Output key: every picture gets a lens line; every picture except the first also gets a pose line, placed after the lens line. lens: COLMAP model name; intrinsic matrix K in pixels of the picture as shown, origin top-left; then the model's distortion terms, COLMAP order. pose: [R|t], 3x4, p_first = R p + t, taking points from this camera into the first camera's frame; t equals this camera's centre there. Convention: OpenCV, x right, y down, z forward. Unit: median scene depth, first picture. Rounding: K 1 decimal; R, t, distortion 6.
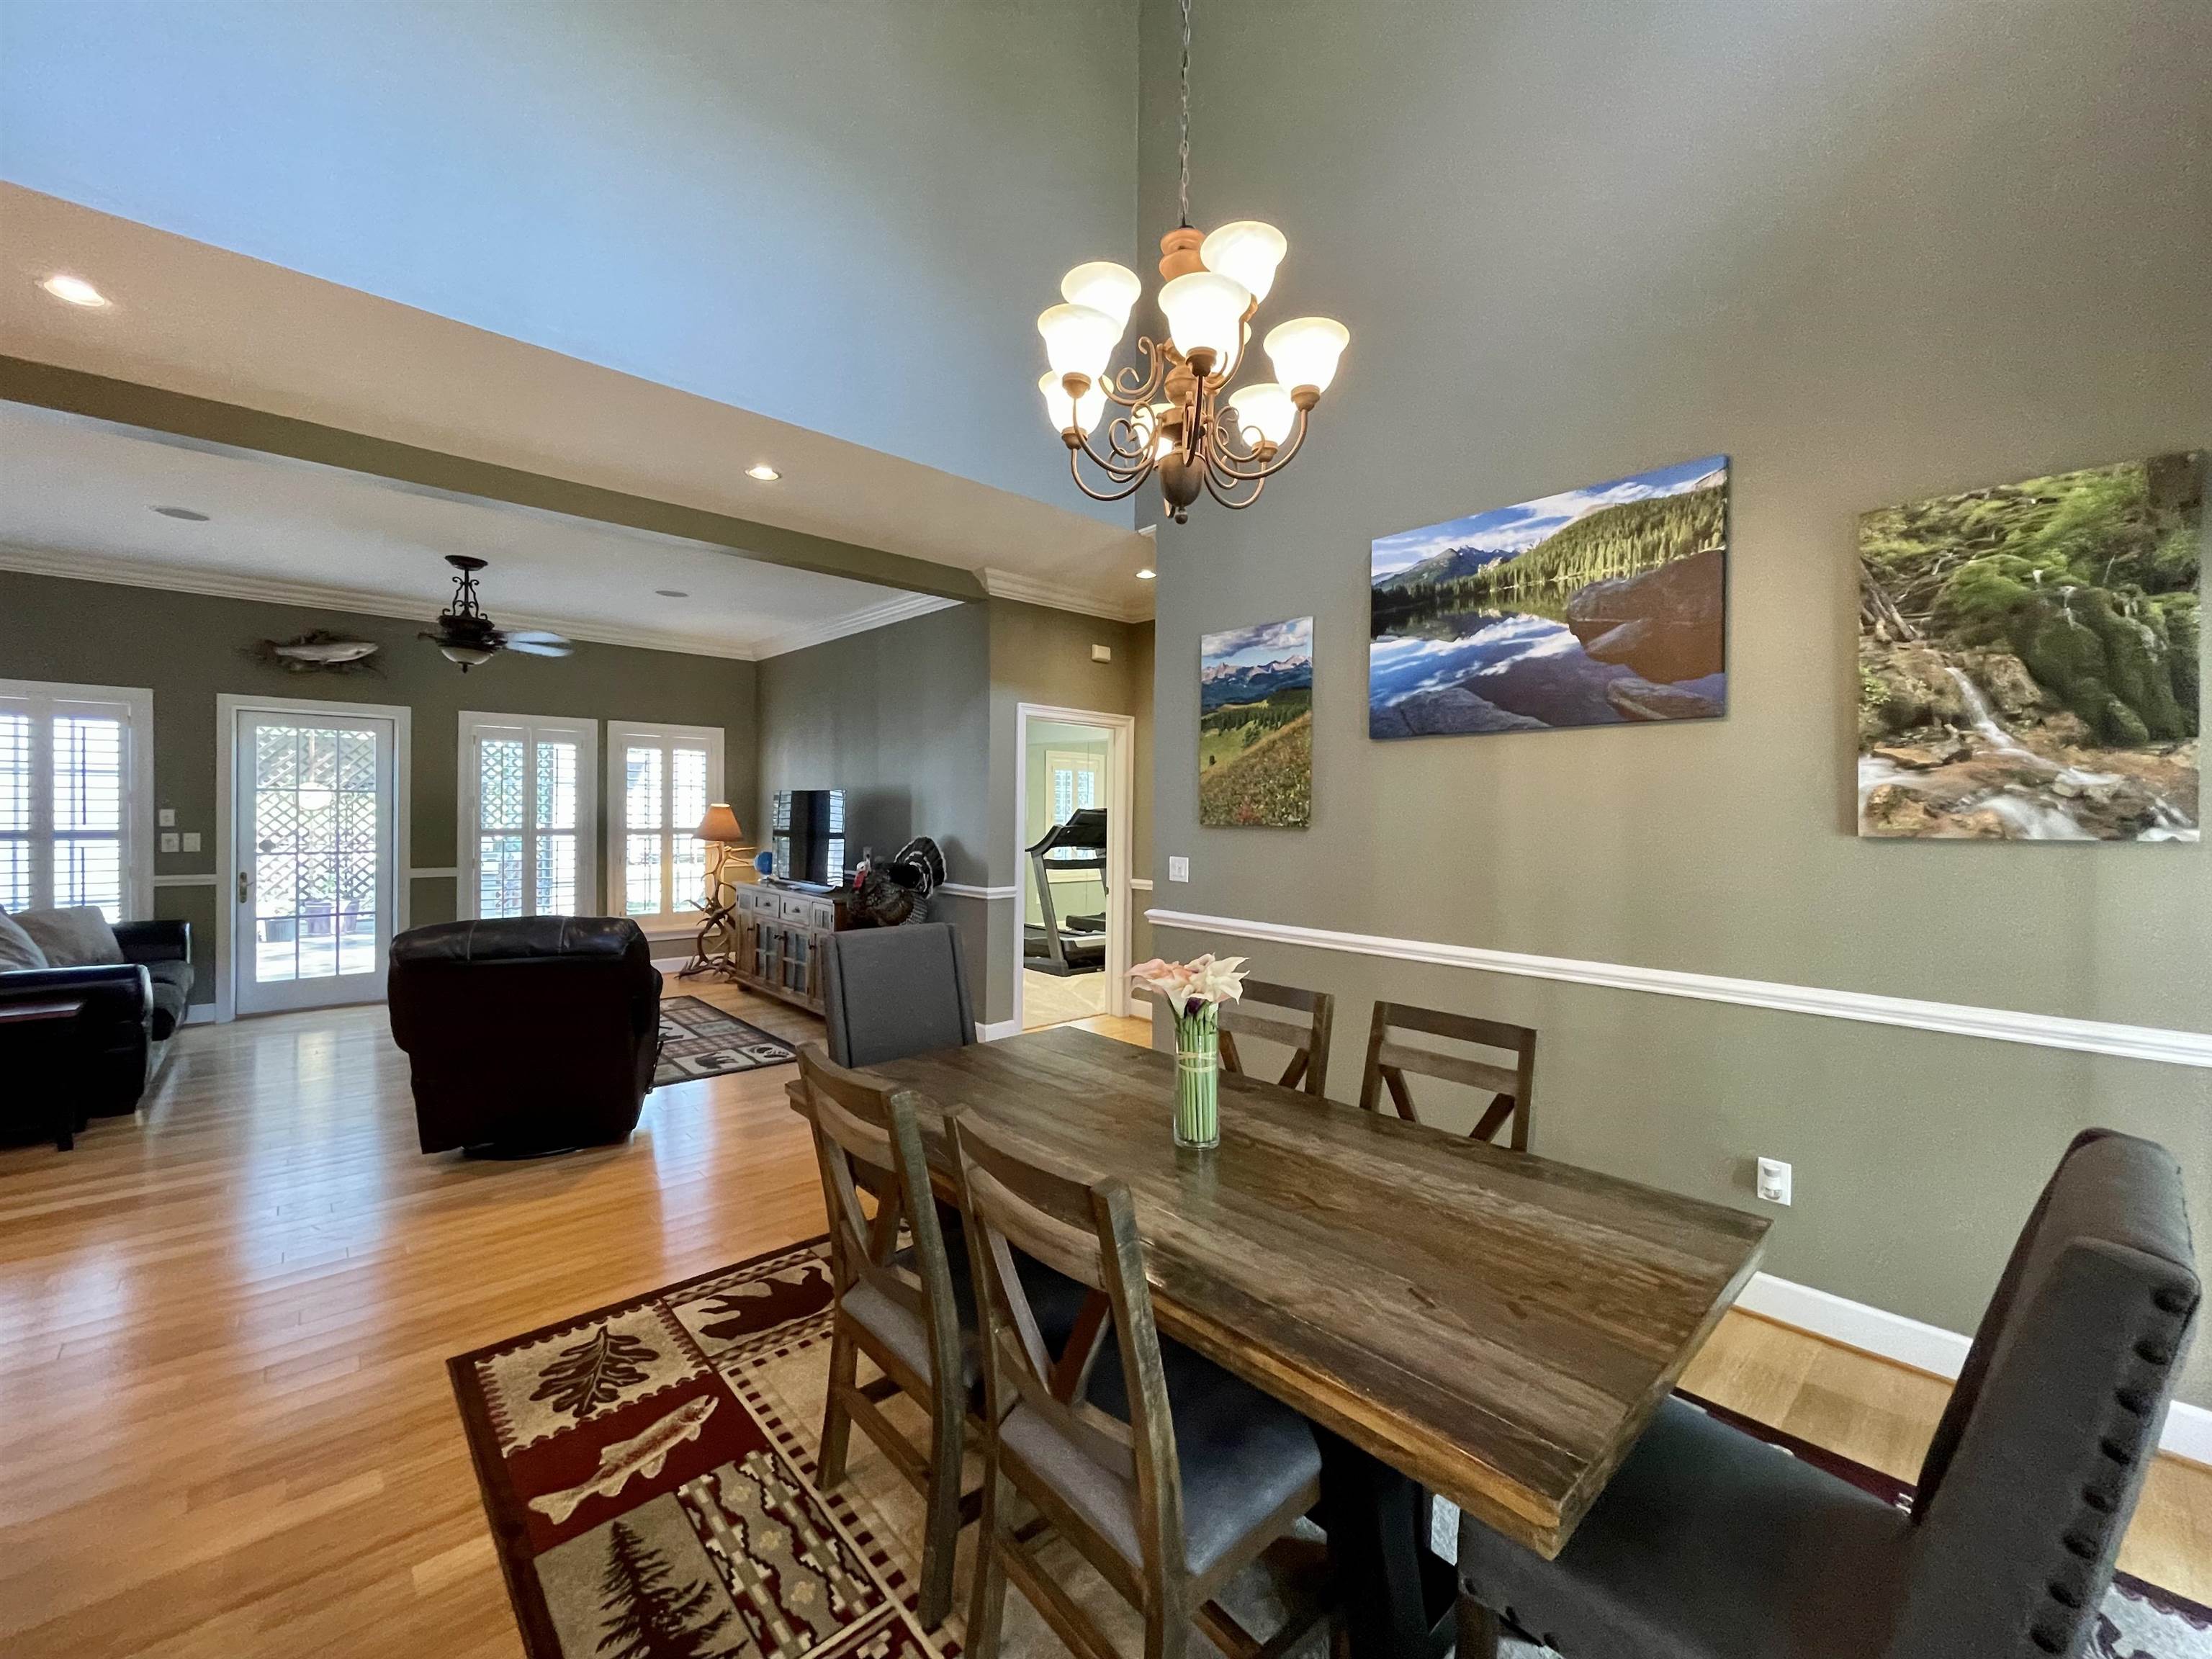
lens RADIAL K [[886.5, 0, 1104.6], [0, 886.5, 821.7], [0, 0, 1]] dist [-0.002544, 0.000359]
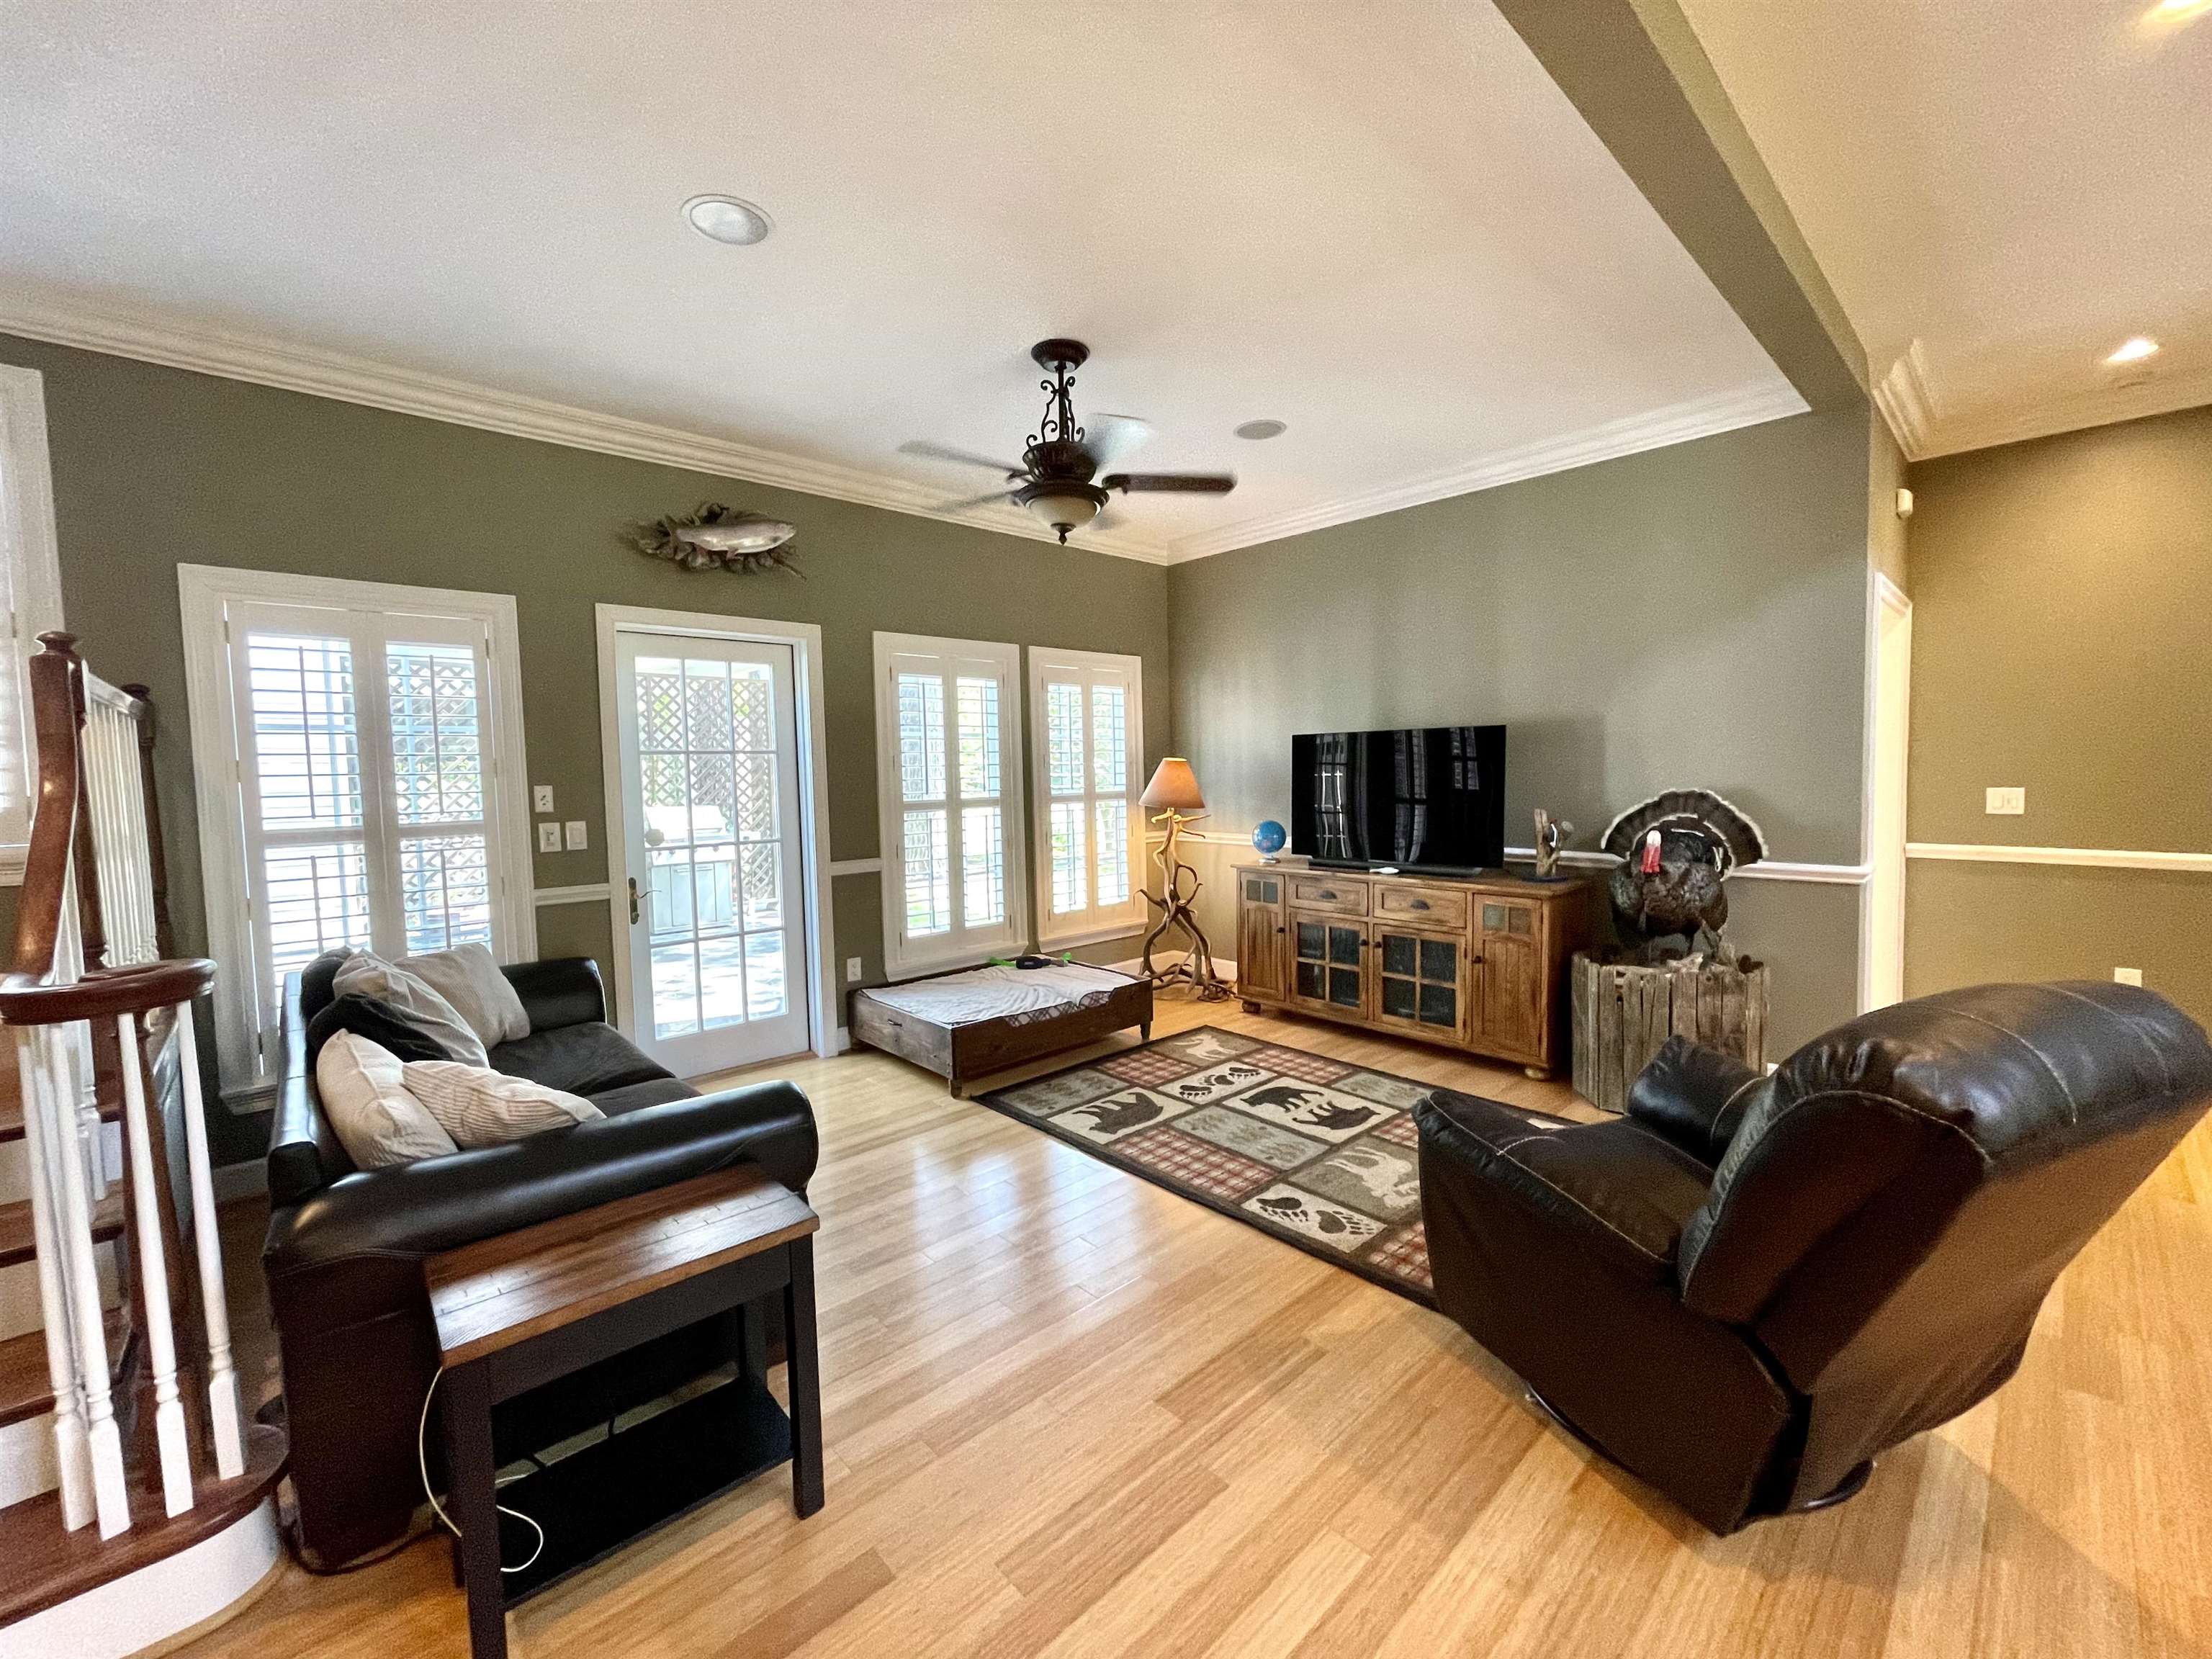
lens RADIAL K [[886.5, 0, 1107.0], [0, 886.5, 823.0], [0, 0, 1]] dist [-0.002544, 0.000359]
pose [[0.999427, -0.032573, -0.009207, -0.958836], [0.032974, 0.998333, 0.047364, -0.005609], [0.007649, -0.047640, 0.998835, 0.536288]]
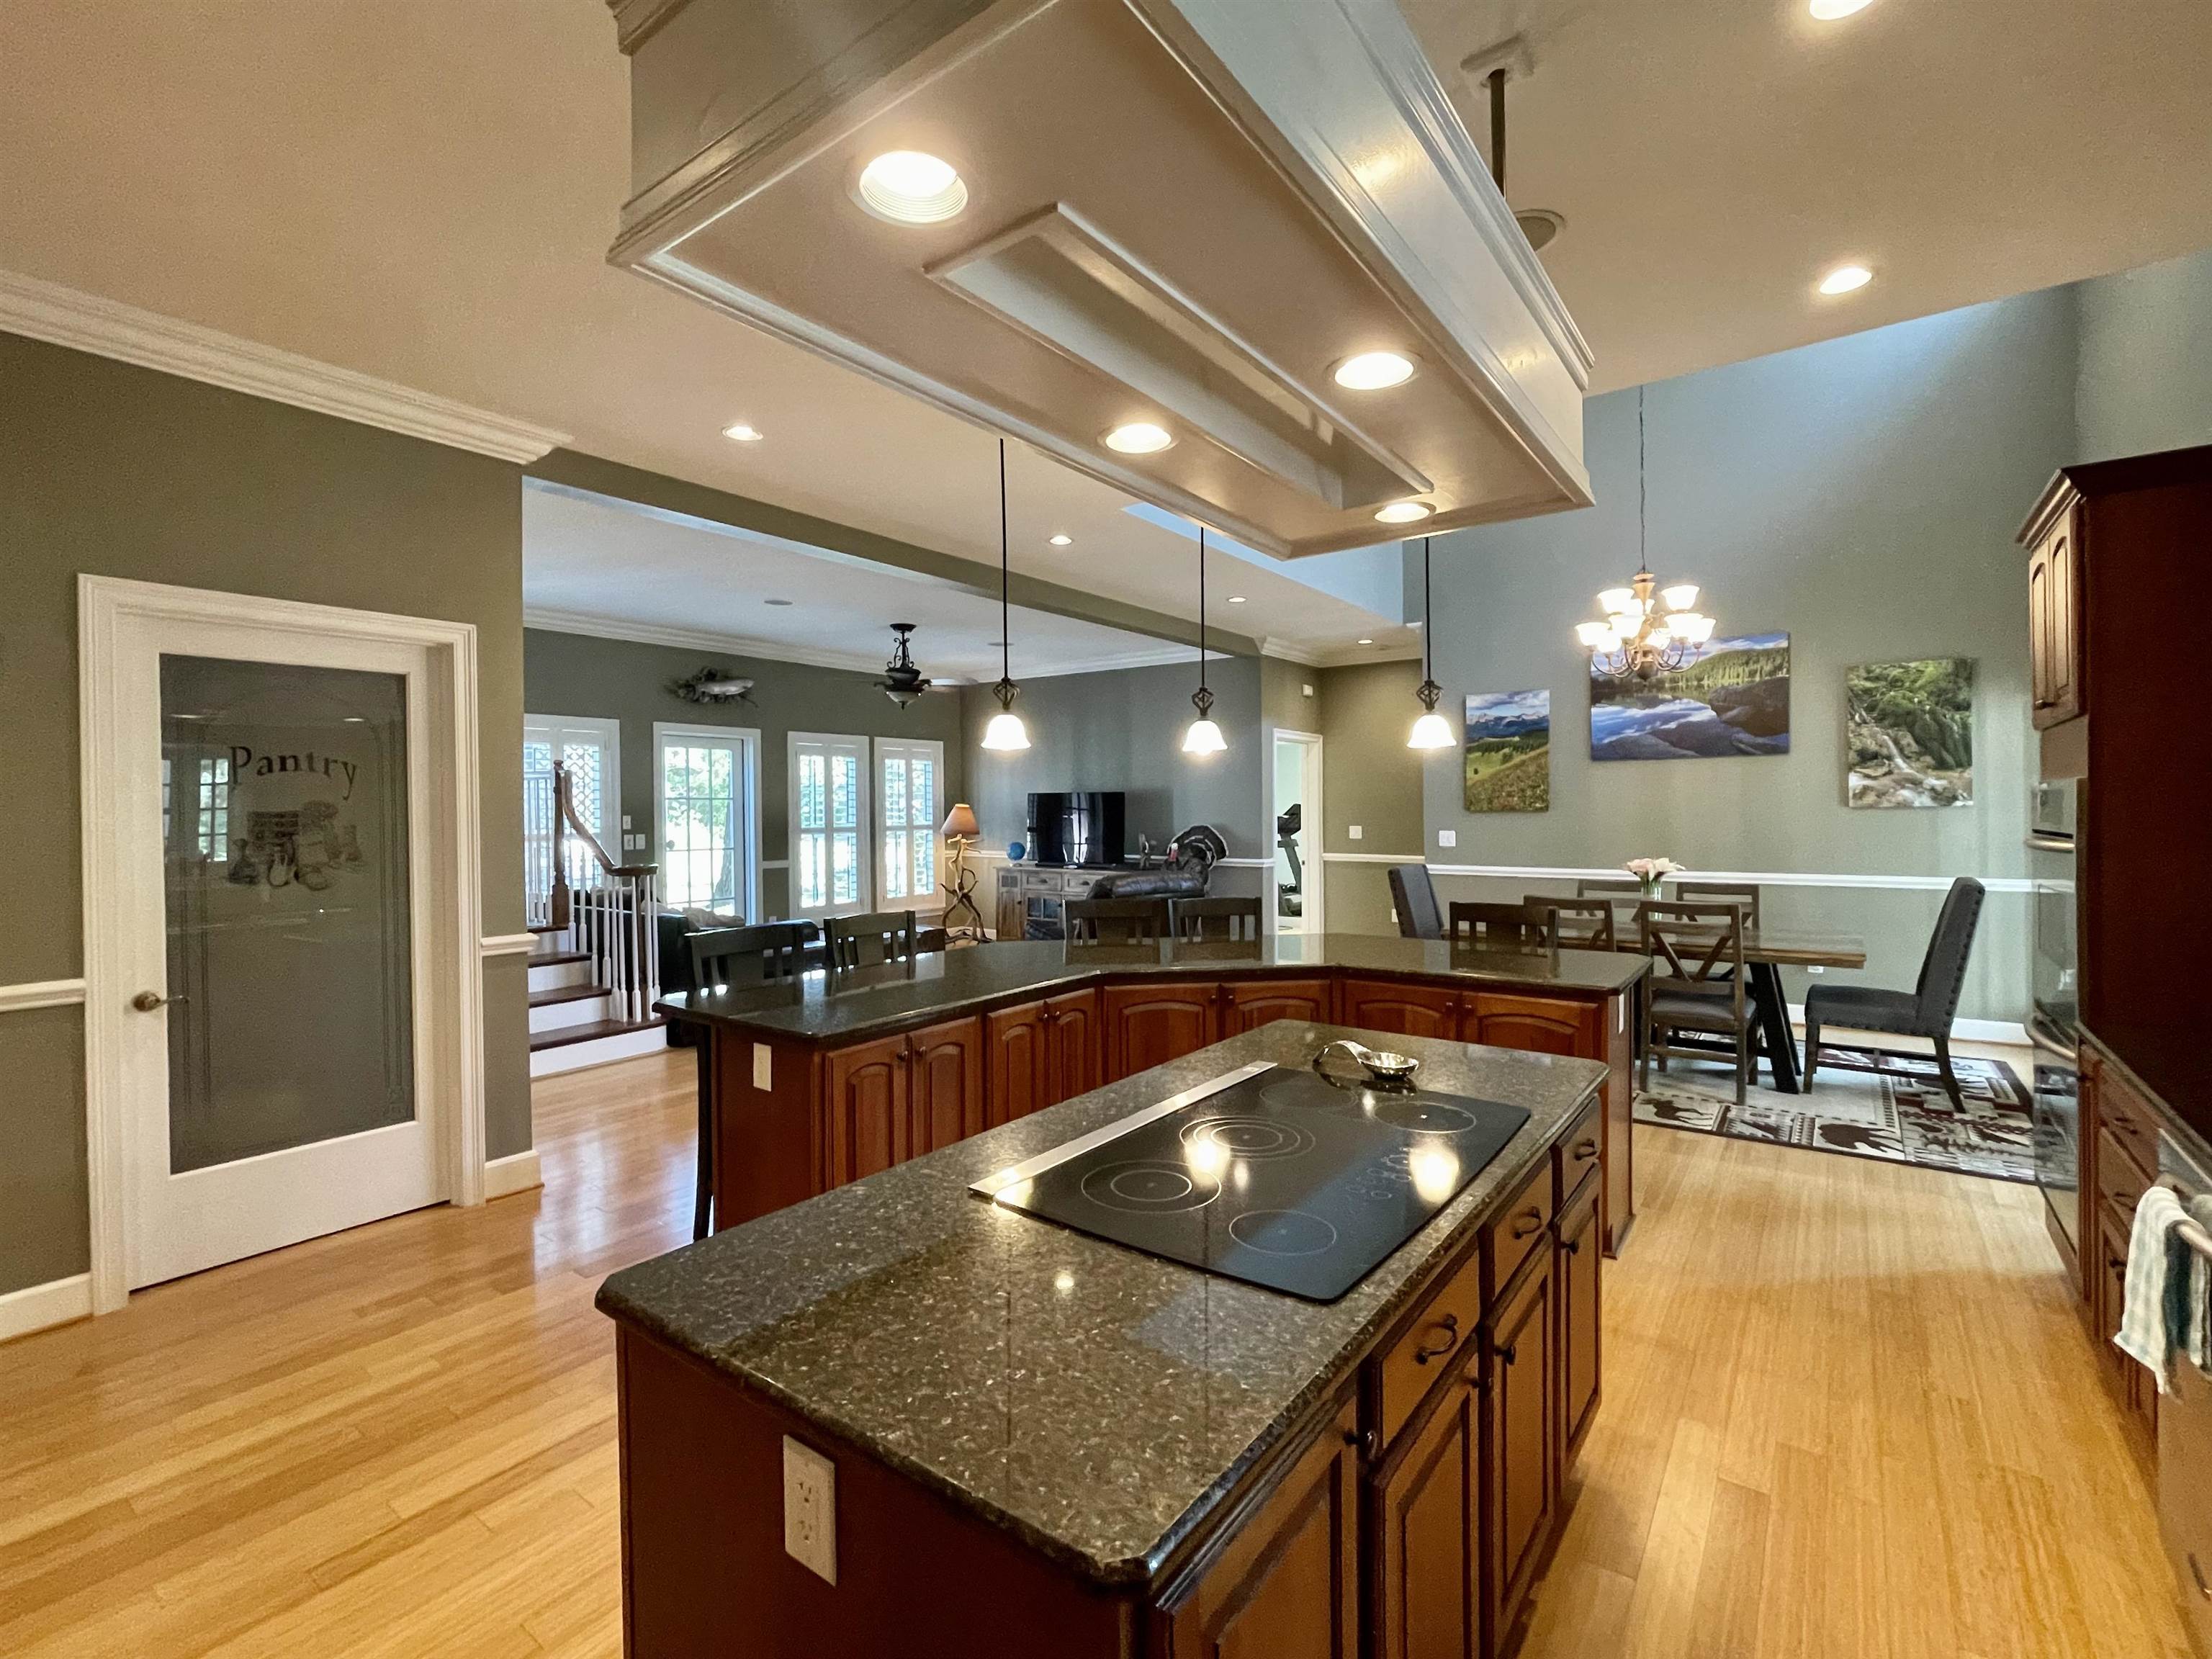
lens RADIAL K [[984.2, 0, 1115.0], [0, 984.2, 819.7], [0, 0, 1]] dist [-0.007265, 0.002308]
pose [[0.981549, -0.020554, 0.190103, -0.959674], [0.020242, 0.999789, 0.003587, 0.000864], [-0.190137, 0.000327, 0.981758, -0.726914]]
